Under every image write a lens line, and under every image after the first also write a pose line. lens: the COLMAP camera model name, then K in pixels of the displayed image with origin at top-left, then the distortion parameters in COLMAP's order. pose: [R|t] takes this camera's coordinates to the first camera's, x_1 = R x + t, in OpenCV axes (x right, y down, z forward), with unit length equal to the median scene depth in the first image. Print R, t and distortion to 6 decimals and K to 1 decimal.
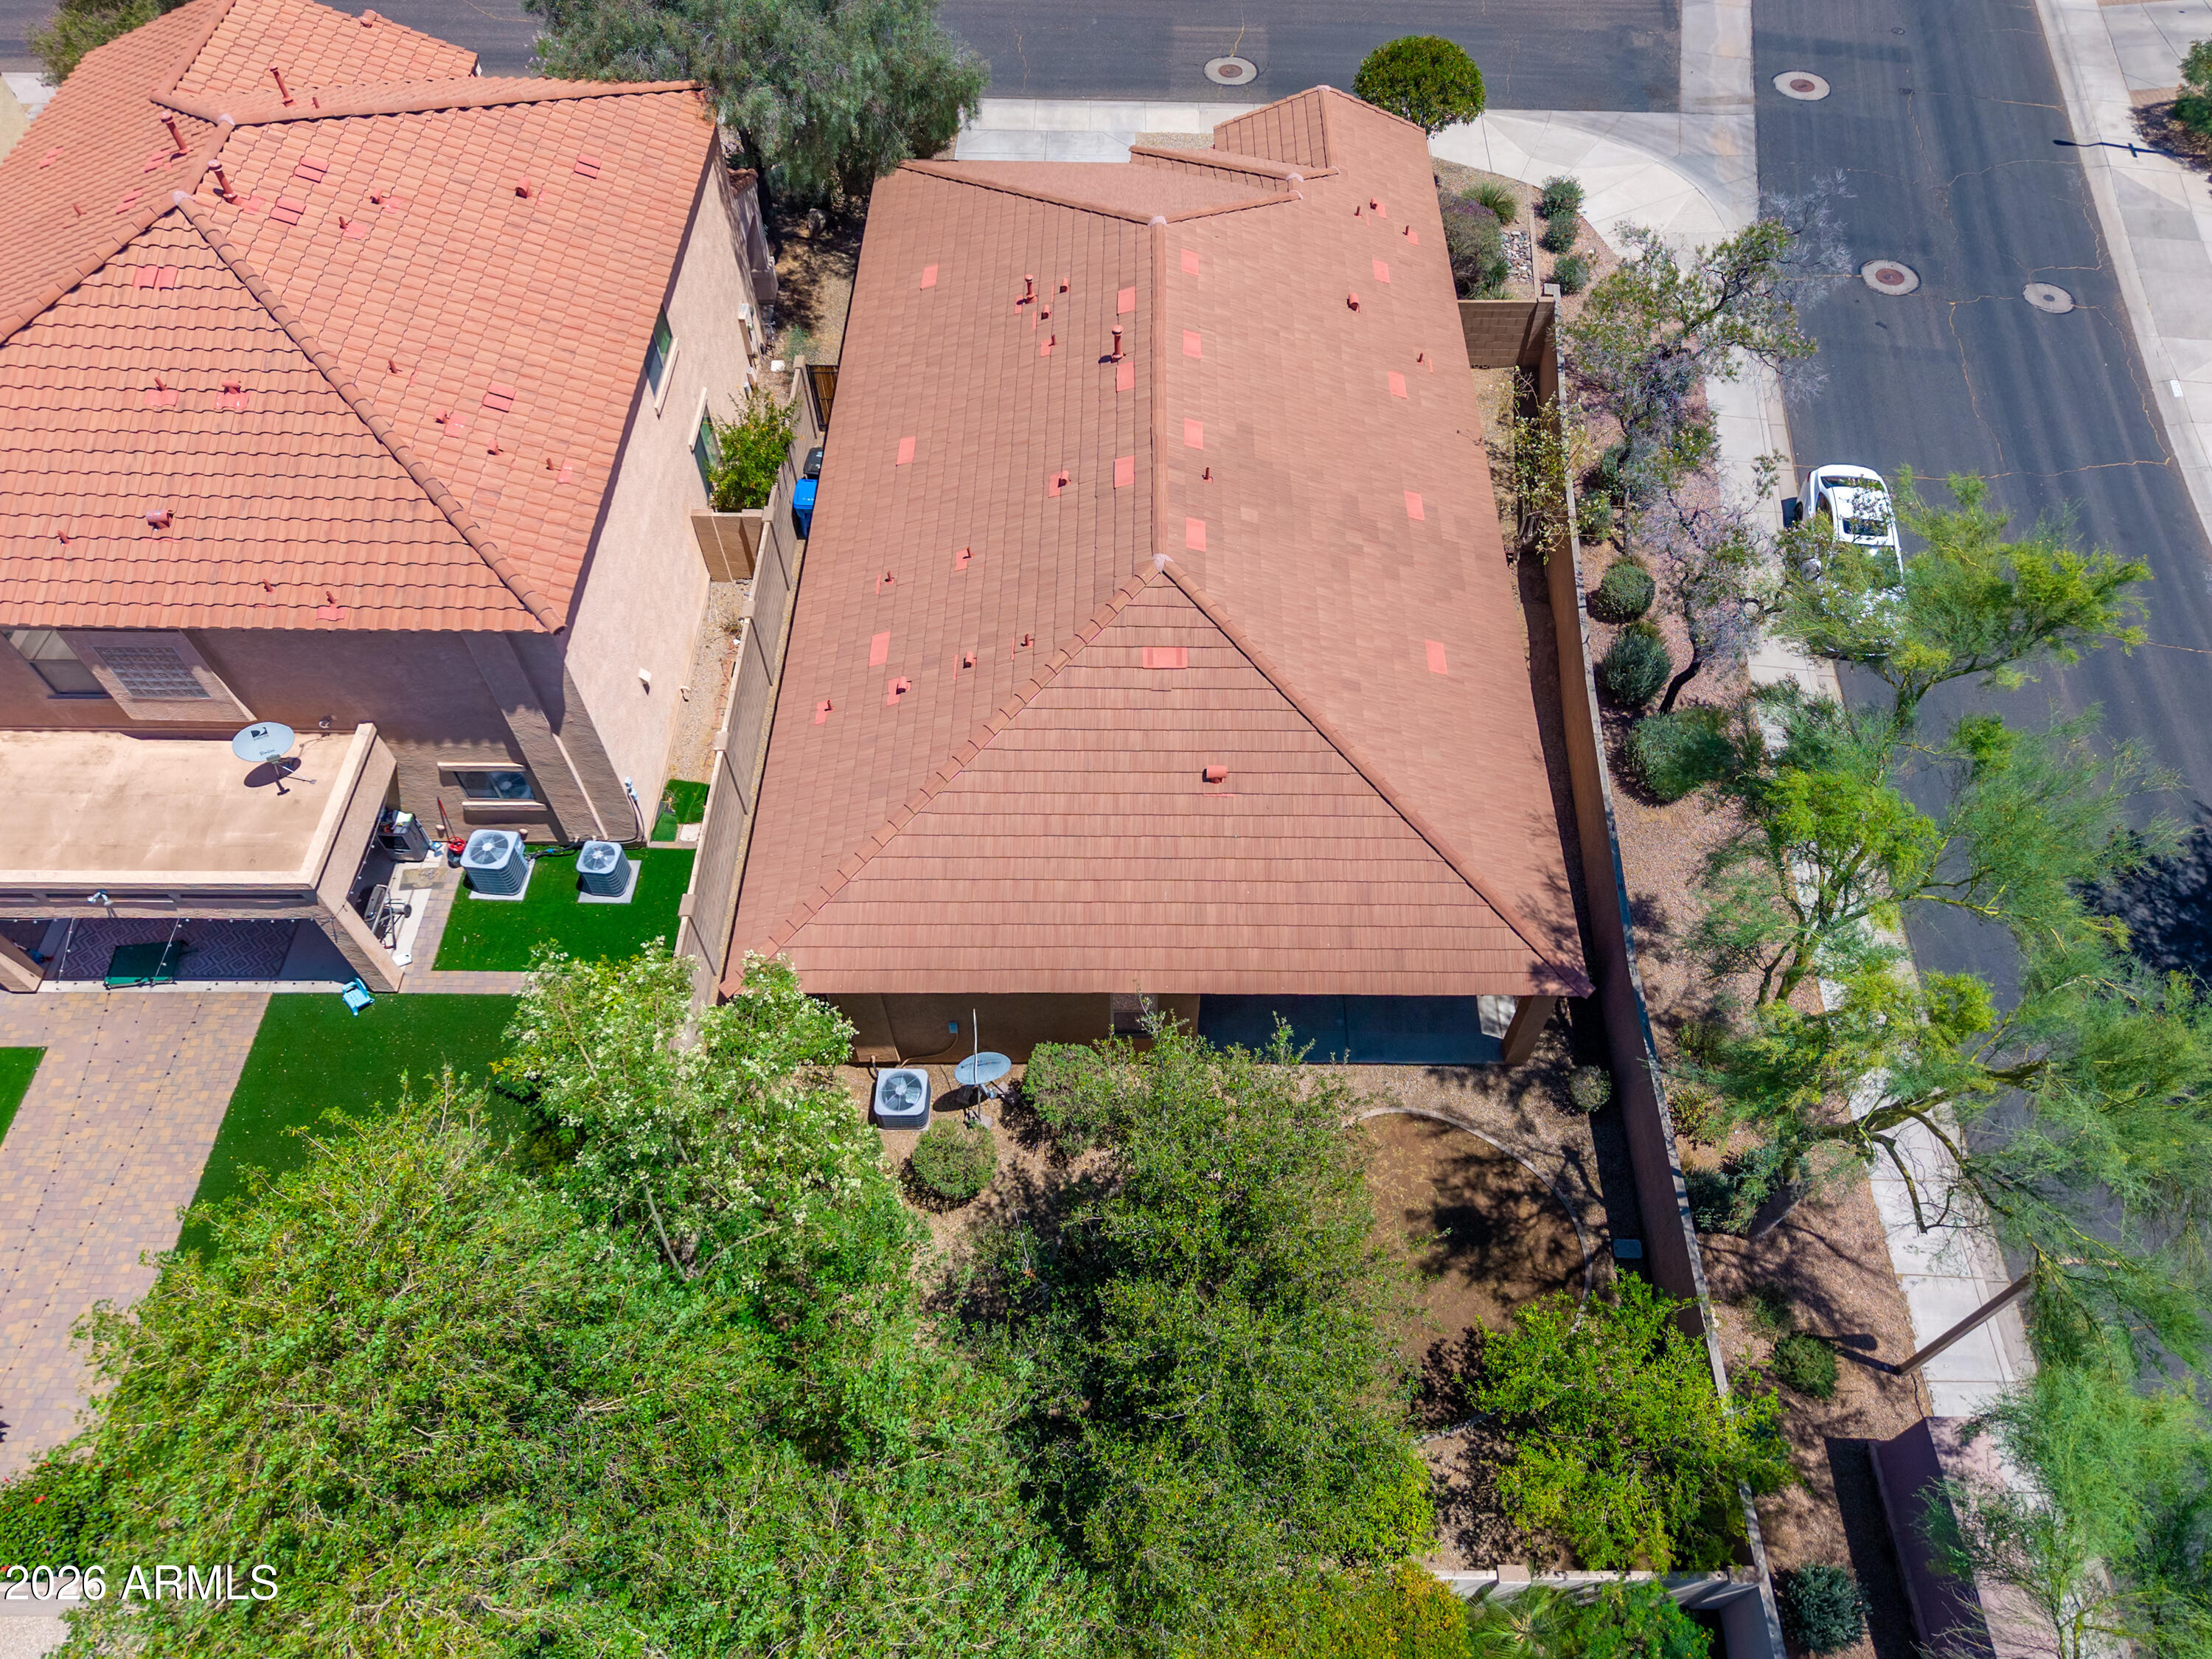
lens RADIAL K [[1513.7, 0, 1178.8], [0, 1513.7, 805.1], [0, 0, 1]] dist [0.017503, -0.001287]
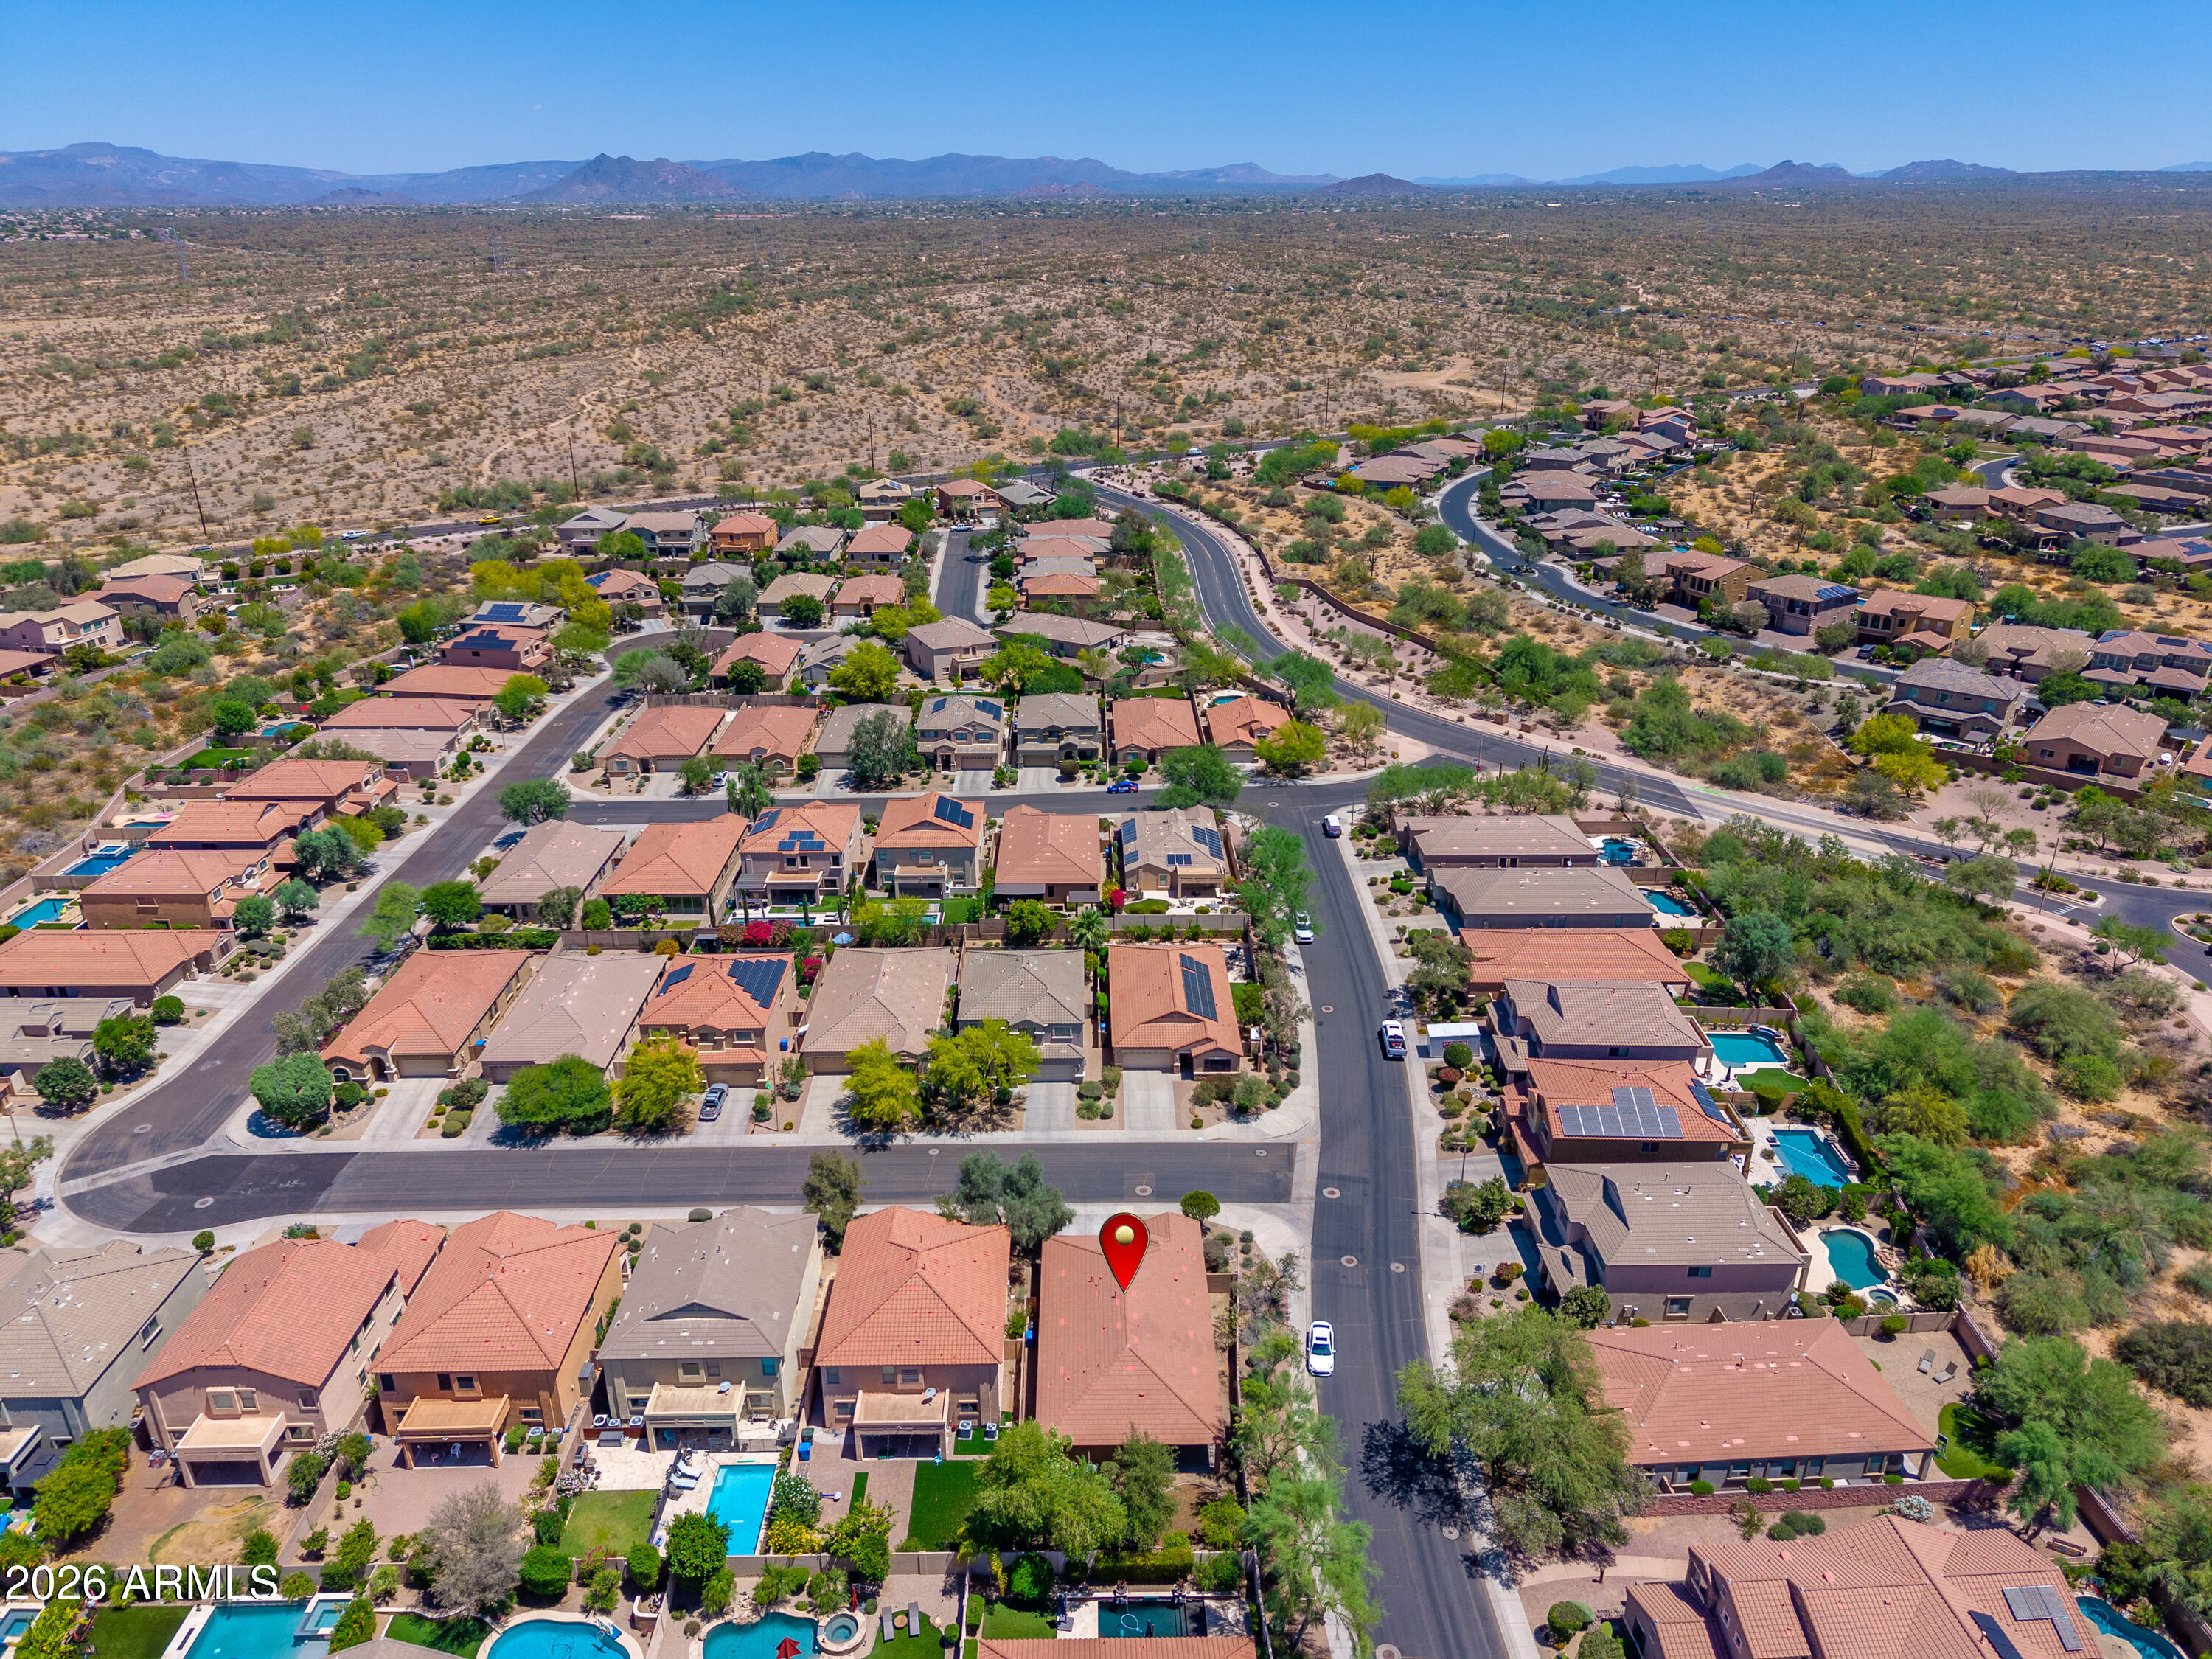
lens RADIAL K [[1454.6, 0, 1101.1], [0, 1454.6, 857.7], [0, 0, 1]] dist [0.051869, -0.037342]
pose [[0.999650, -0.024660, -0.009542, -0.015416], [0.016443, 0.862350, -0.506045, 0.772040], [0.020708, 0.505711, 0.862454, -3.422394]]
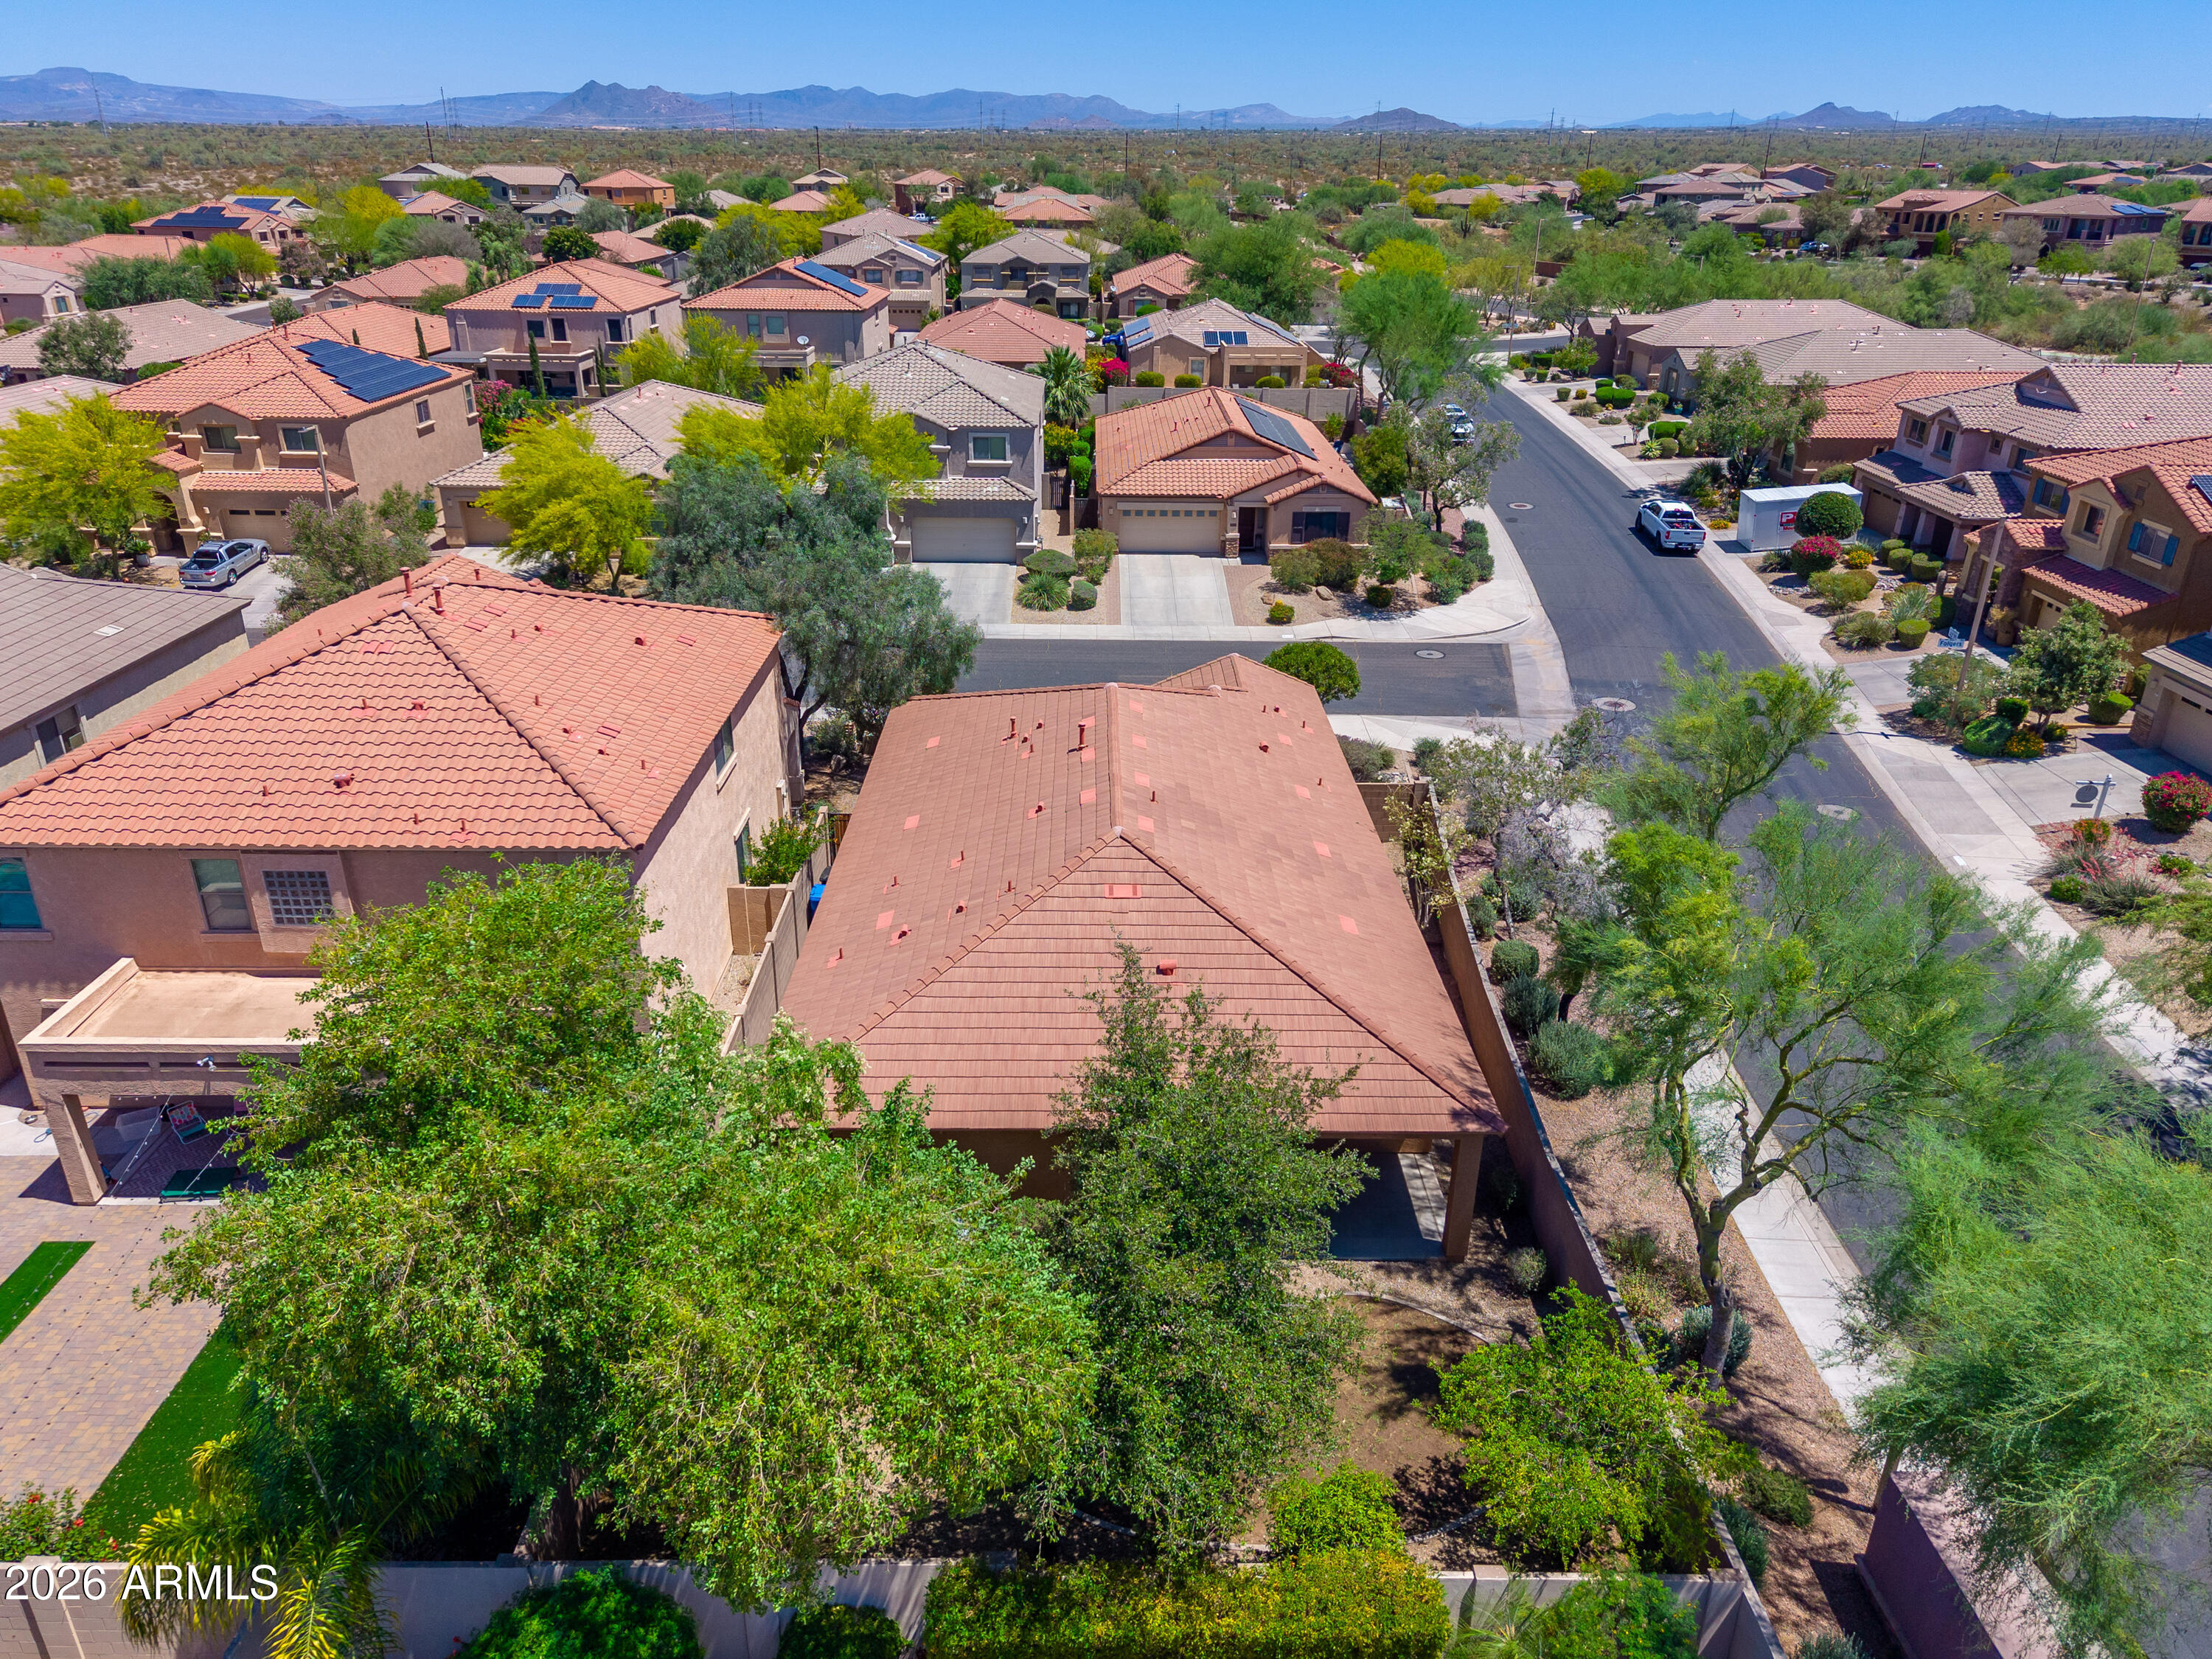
lens RADIAL K [[1516.5, 0, 1109.9], [0, 1516.5, 831.7], [0, 0, 1]] dist [0.006647, 0.004535]
pose [[0.999938, -0.010158, -0.004494, -0.013434], [0.006497, 0.863037, -0.505099, 0.465371], [0.009009, 0.505038, 0.863050, -0.074356]]
